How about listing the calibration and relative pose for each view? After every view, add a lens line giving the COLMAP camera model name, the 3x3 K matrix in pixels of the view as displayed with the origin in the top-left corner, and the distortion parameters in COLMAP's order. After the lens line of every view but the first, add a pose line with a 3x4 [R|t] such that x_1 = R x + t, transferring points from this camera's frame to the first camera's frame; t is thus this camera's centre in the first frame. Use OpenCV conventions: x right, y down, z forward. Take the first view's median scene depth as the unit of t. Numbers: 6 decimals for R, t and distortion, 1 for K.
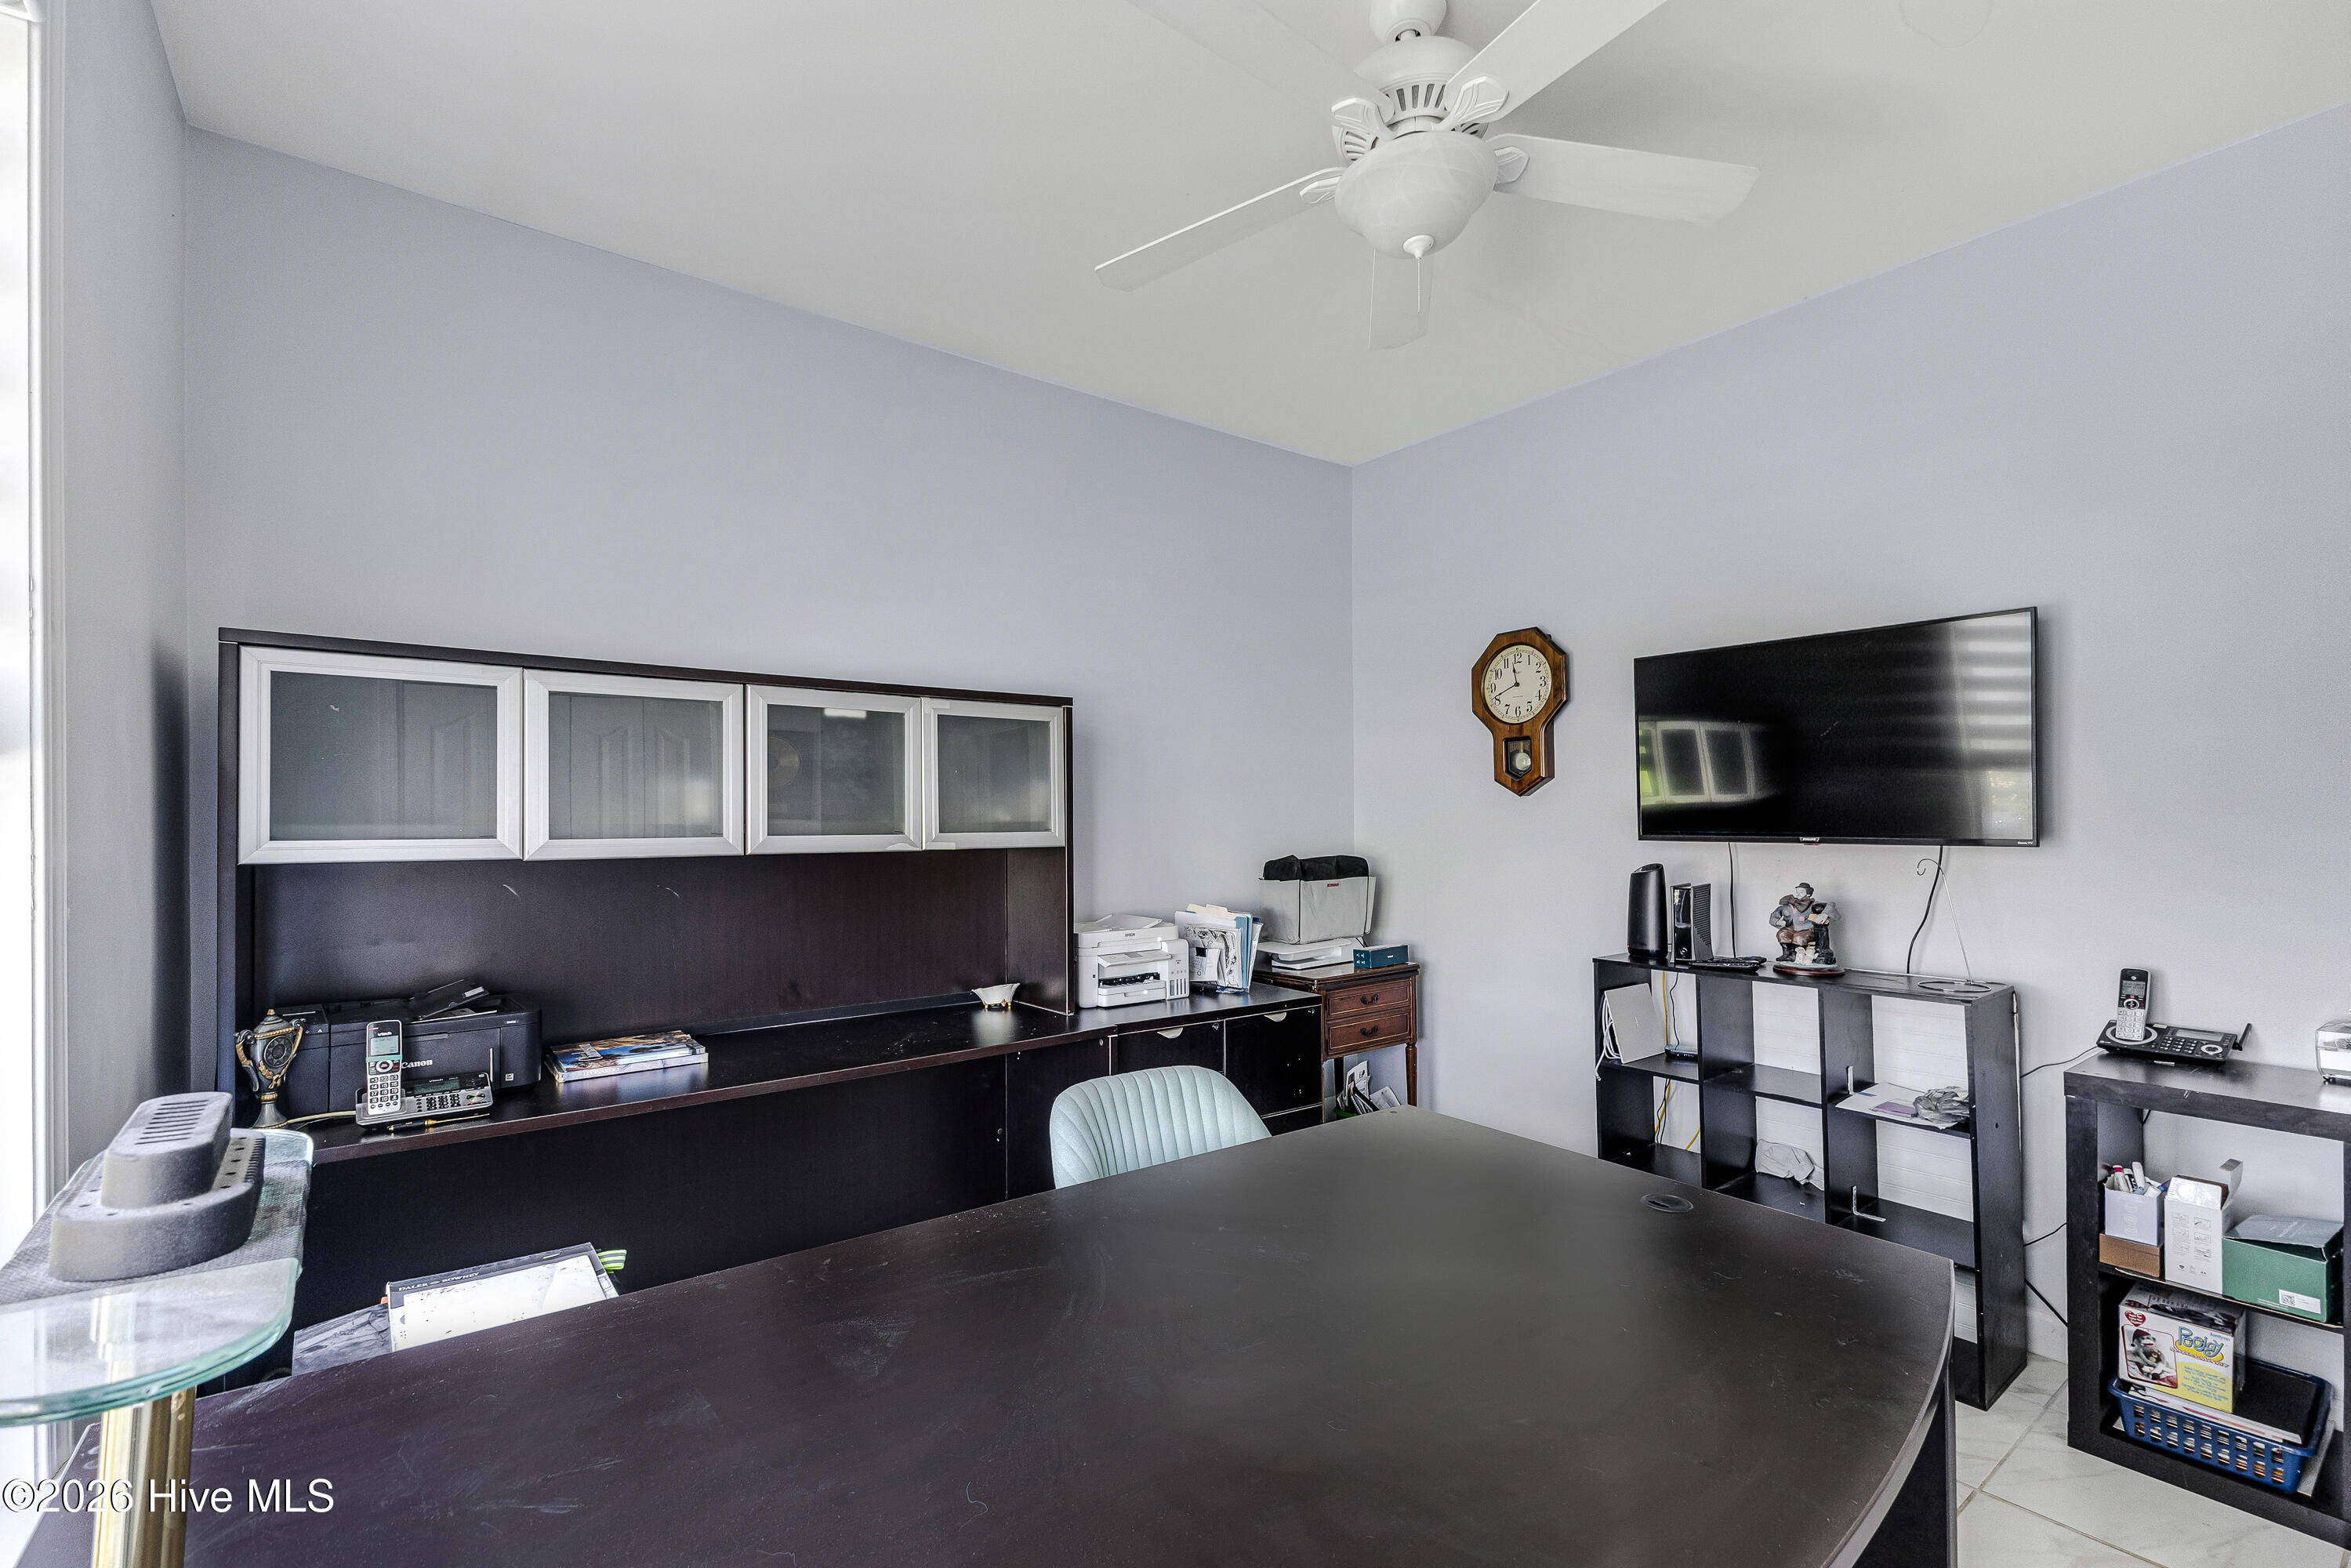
lens RADIAL K [[1022.4, 0, 1169.6], [0, 1022.4, 792.1], [0, 0, 1]] dist [0.007255, 0.000534]
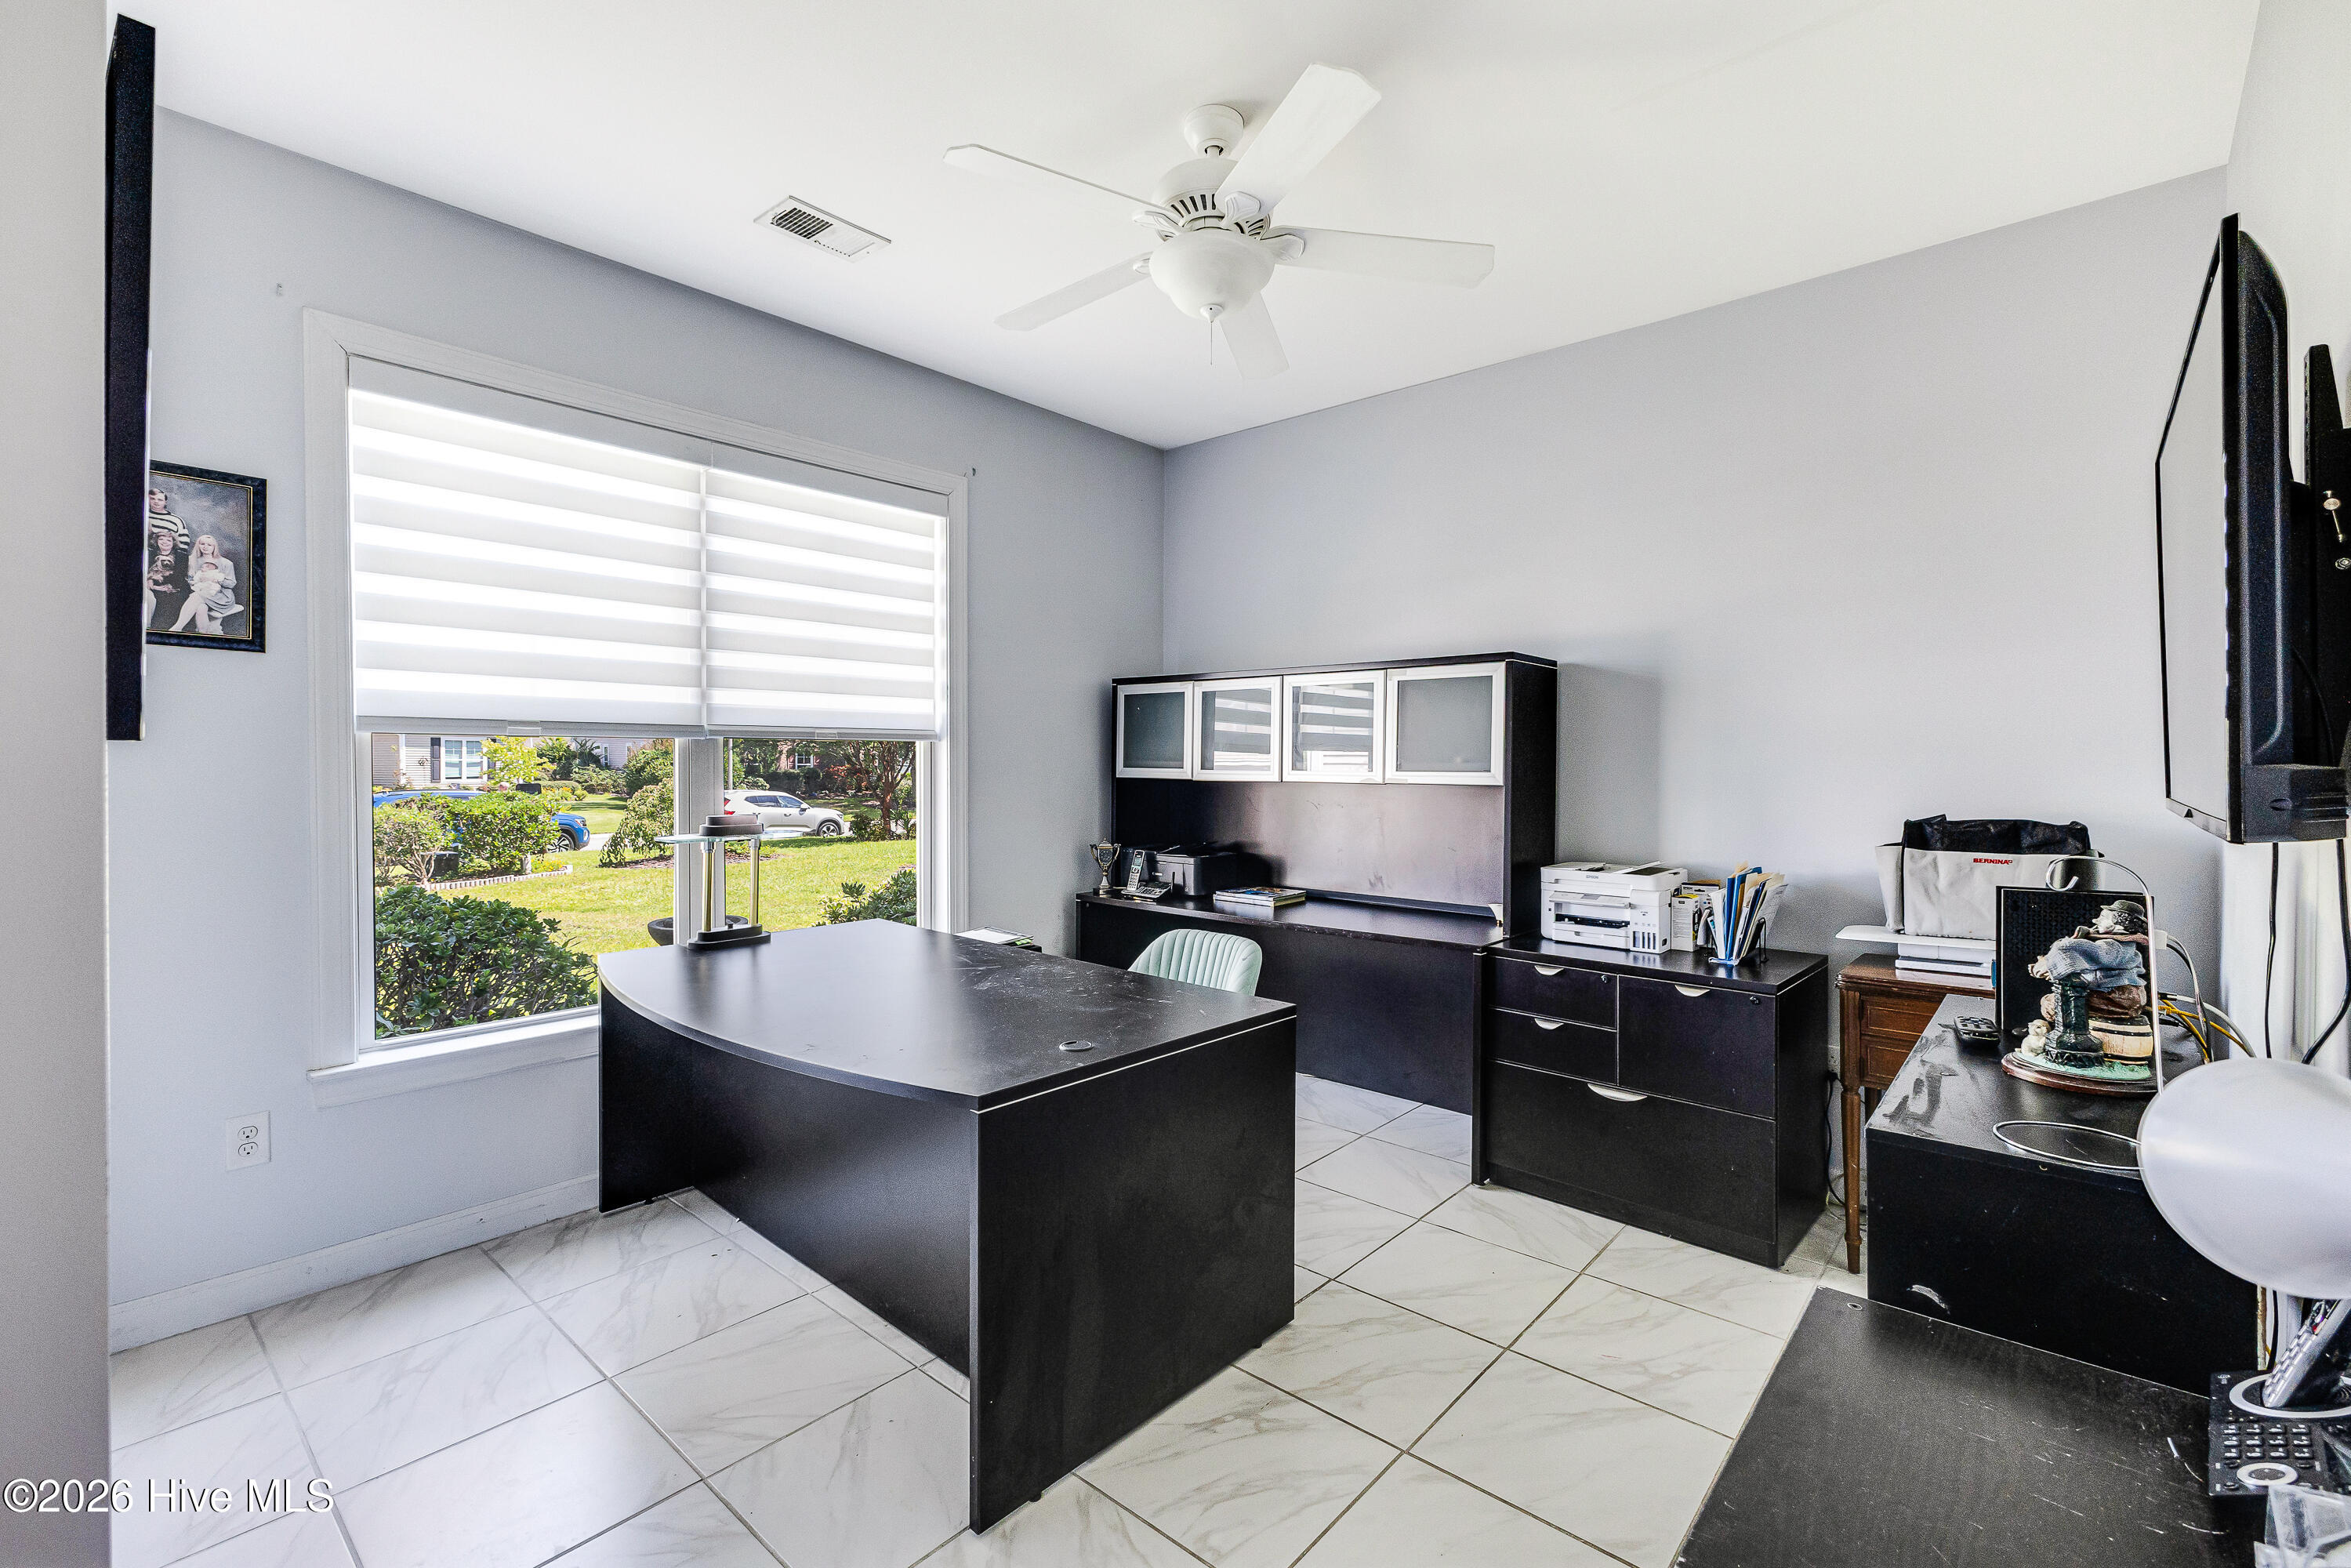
lens RADIAL K [[1031.9, 0, 1180.4], [0, 1031.9, 769.6], [0, 0, 1]] dist [0.014982, -0.004272]
pose [[0.217348, 0.004300, -0.976085, 1.219545], [0.006555, 0.999961, 0.005865, 0.032462], [0.976072, -0.007673, 0.217311, 0.525795]]
